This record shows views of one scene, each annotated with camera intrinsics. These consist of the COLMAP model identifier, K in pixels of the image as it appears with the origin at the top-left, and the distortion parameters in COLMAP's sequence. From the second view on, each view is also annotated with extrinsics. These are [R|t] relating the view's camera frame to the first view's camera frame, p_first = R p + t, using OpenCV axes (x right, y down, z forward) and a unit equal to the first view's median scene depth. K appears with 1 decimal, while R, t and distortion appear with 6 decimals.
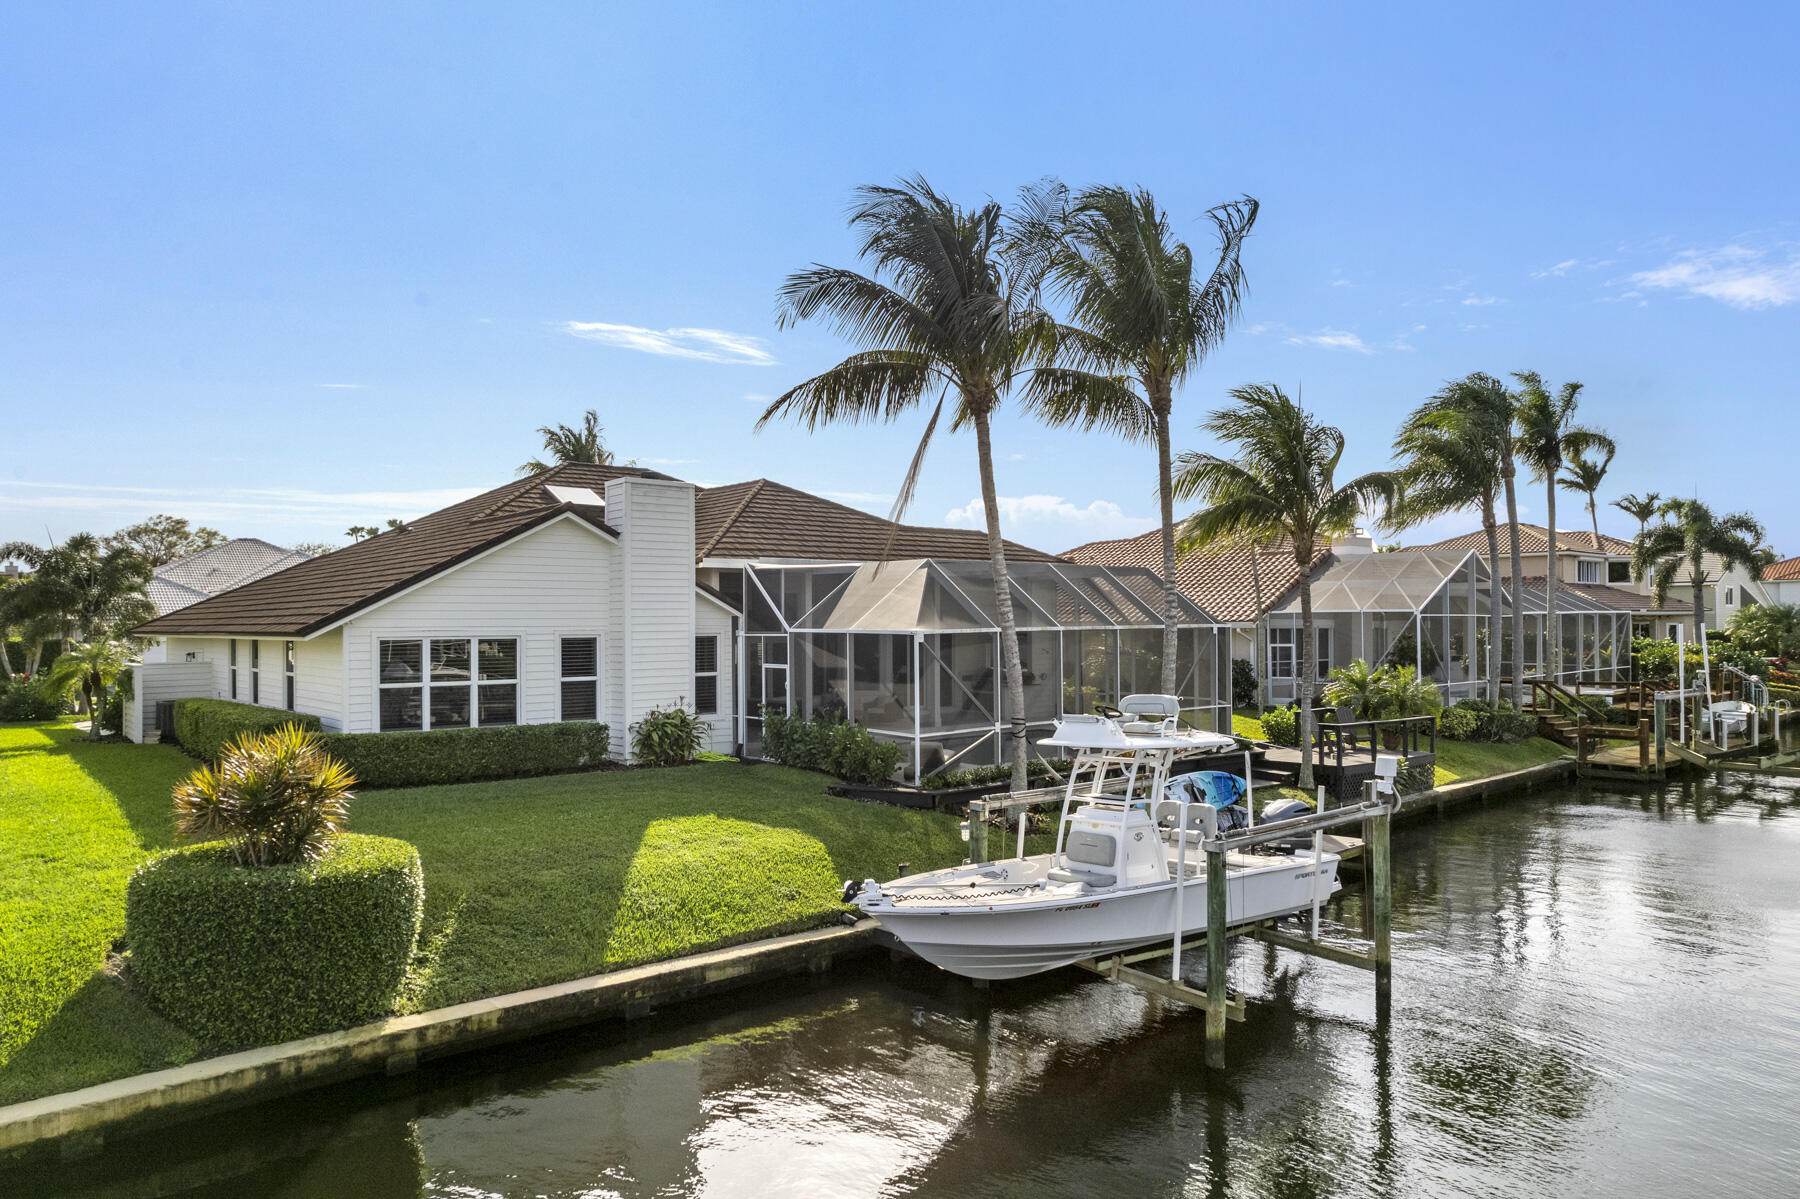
lens RADIAL K [[1172.0, 0, 900.0], [0, 1172.0, 599.5], [0, 0, 1]] dist [-0.046752, 0.063101]
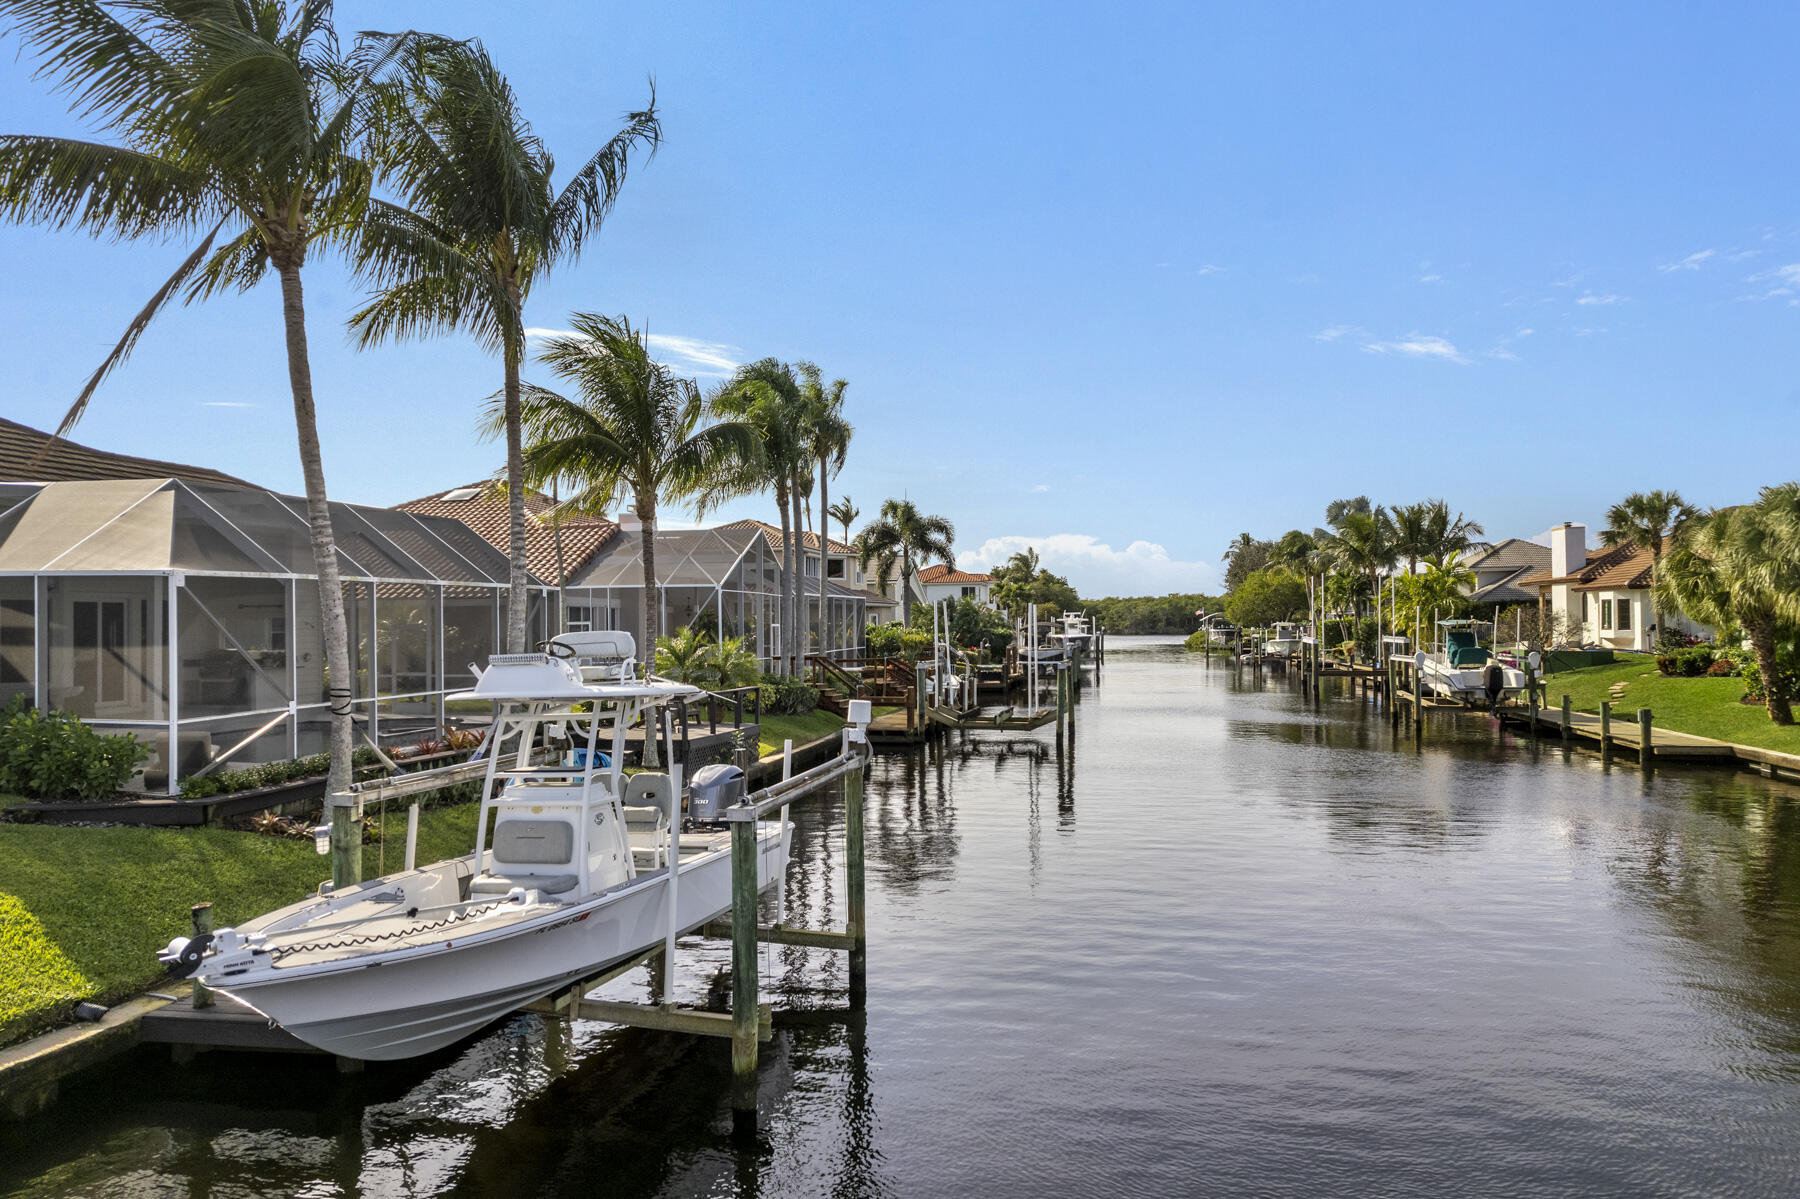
lens RADIAL K [[1172.0, 0, 900.0], [0, 1172.0, 599.5], [0, 0, 1]] dist [-0.046752, 0.063101]
pose [[0.793534, 0.012637, 0.608394, -0.064088], [-0.009801, 0.999920, -0.007987, 0.047085], [-0.608446, 0.000375, 0.793595, 0.205434]]
